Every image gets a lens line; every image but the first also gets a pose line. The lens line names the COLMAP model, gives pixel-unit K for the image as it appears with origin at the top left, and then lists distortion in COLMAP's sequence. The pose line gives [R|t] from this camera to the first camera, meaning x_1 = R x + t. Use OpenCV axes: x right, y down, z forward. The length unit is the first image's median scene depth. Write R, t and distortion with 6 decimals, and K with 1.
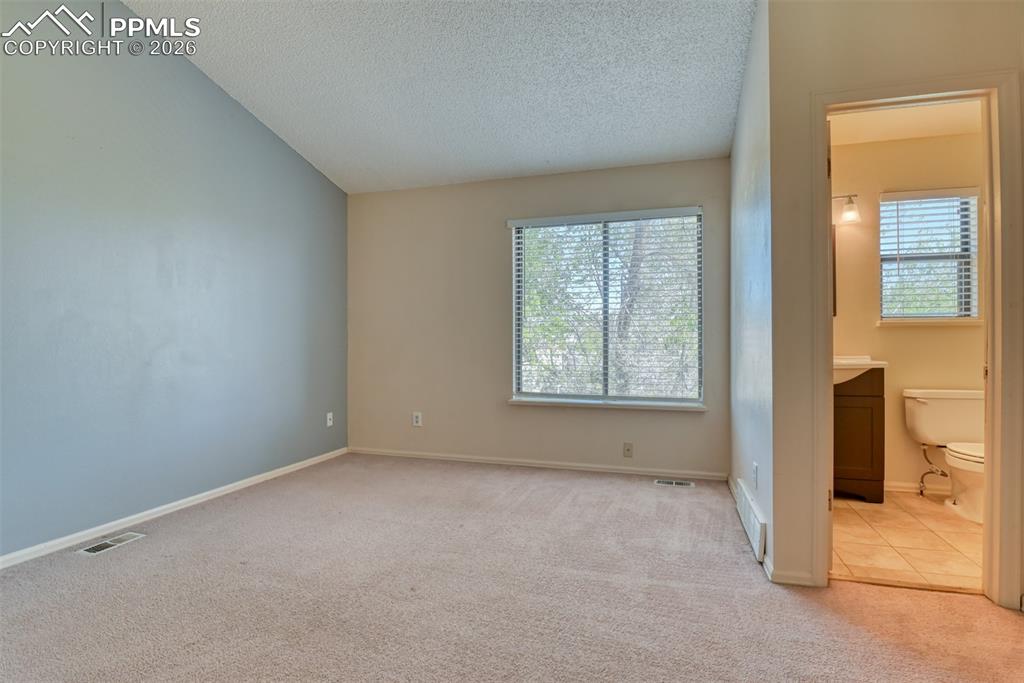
lens RADIAL K [[502.7, 0, 507.4], [0, 502.7, 345.2], [0, 0, 1]] dist [-0.022967, -0.003448]
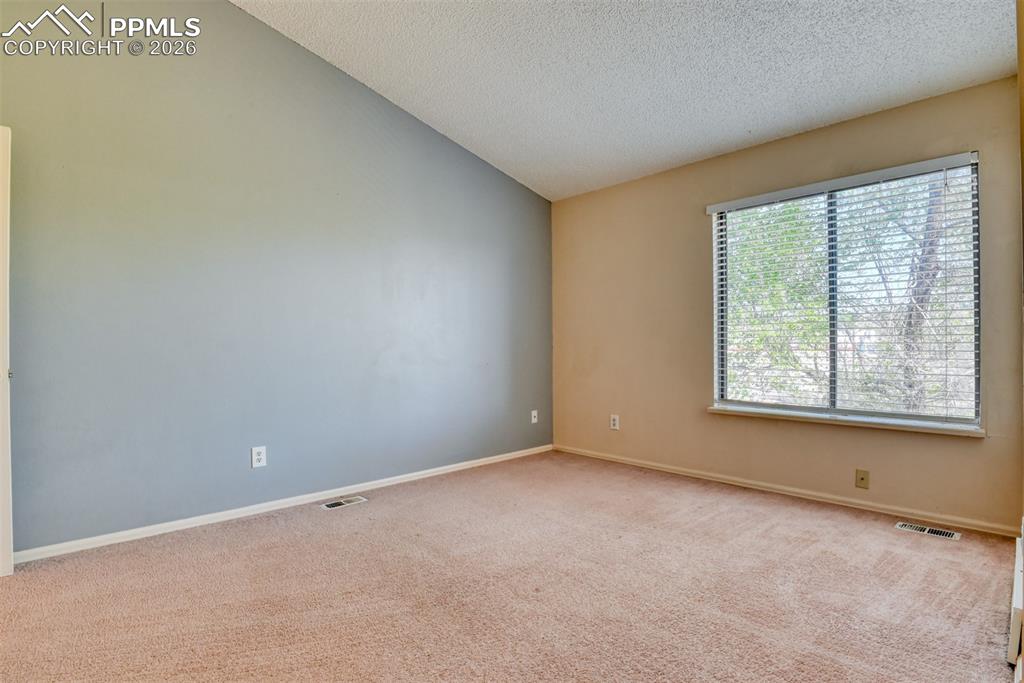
lens RADIAL K [[502.7, 0, 513.4], [0, 502.7, 349.7], [0, 0, 1]] dist [-0.022967, -0.003448]
pose [[0.871822, -0.001380, -0.489820, 0.188427], [0.003918, 0.999984, 0.004156, 0.001878], [0.489807, -0.005542, 0.871813, 0.076360]]
